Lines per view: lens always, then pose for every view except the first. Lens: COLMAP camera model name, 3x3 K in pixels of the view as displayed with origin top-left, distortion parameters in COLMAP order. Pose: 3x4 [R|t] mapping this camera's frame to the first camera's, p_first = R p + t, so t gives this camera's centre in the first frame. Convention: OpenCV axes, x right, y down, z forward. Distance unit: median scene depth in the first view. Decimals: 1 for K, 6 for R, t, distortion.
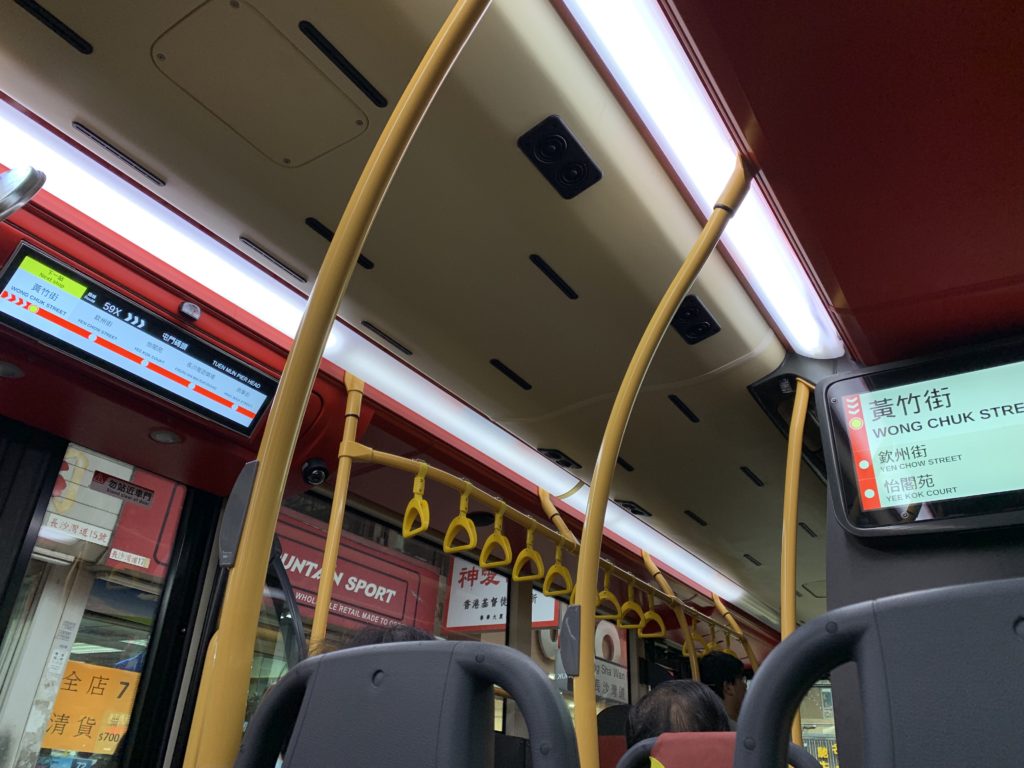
lens RADIAL K [[790.2, 0, 508.2], [0, 790.2, 382.0], [0, 0, 1]] dist [0.027128, 0.000084]
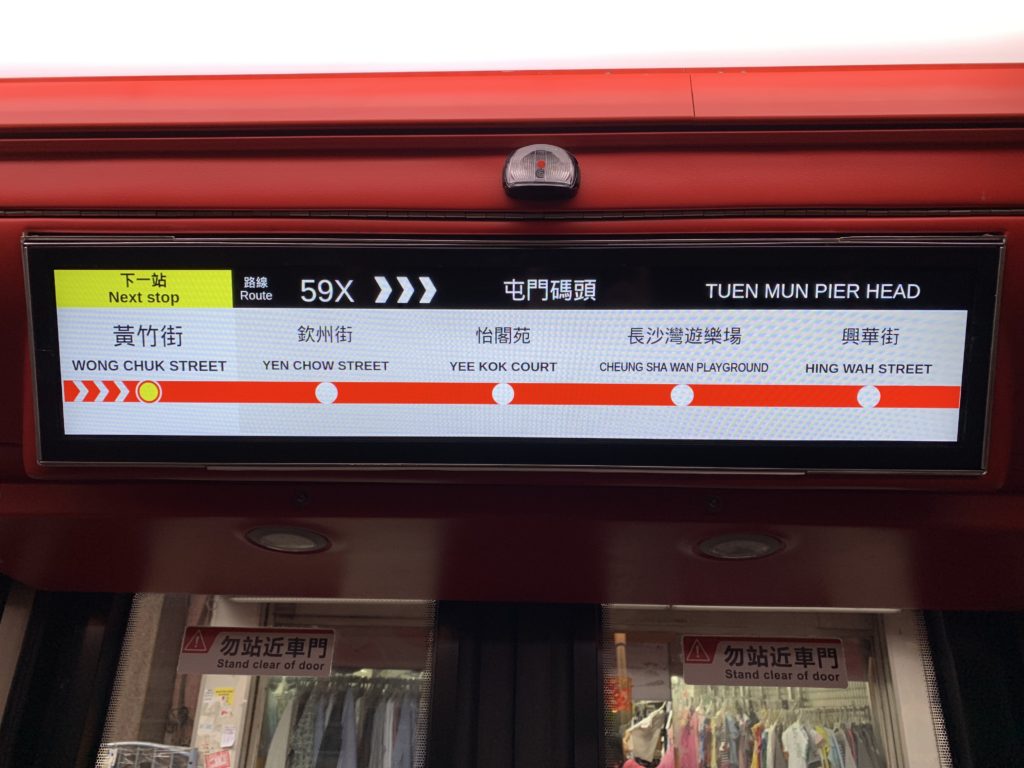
lens RADIAL K [[790.2, 0, 508.2], [0, 790.2, 382.0], [0, 0, 1]] dist [0.027128, 0.000084]
pose [[0.519610, -0.383136, -0.763683, -0.214707], [0.404013, 0.897758, -0.175510, 0.027490], [0.752847, -0.217341, 0.621276, 0.805210]]
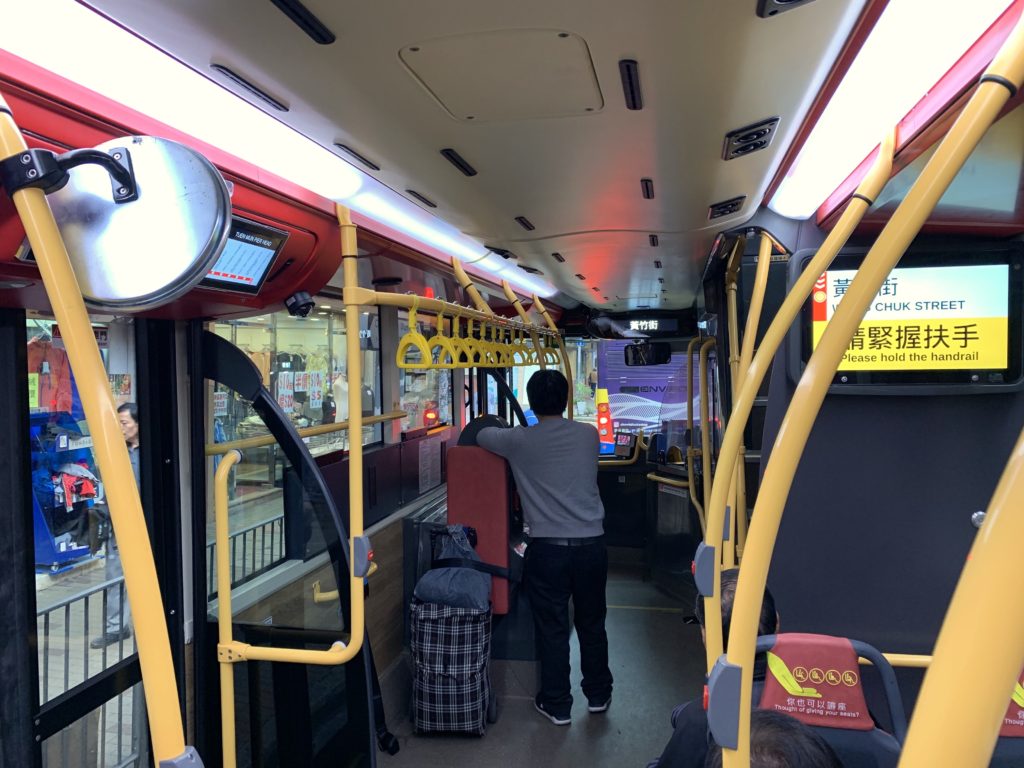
lens RADIAL K [[790.2, 0, 508.2], [0, 790.2, 382.0], [0, 0, 1]] dist [0.027128, 0.000084]
pose [[0.925916, -0.069560, 0.371269, -0.454888], [-0.125886, 0.869880, 0.476929, -0.349988], [-0.356135, -0.488334, 0.796679, 0.147500]]
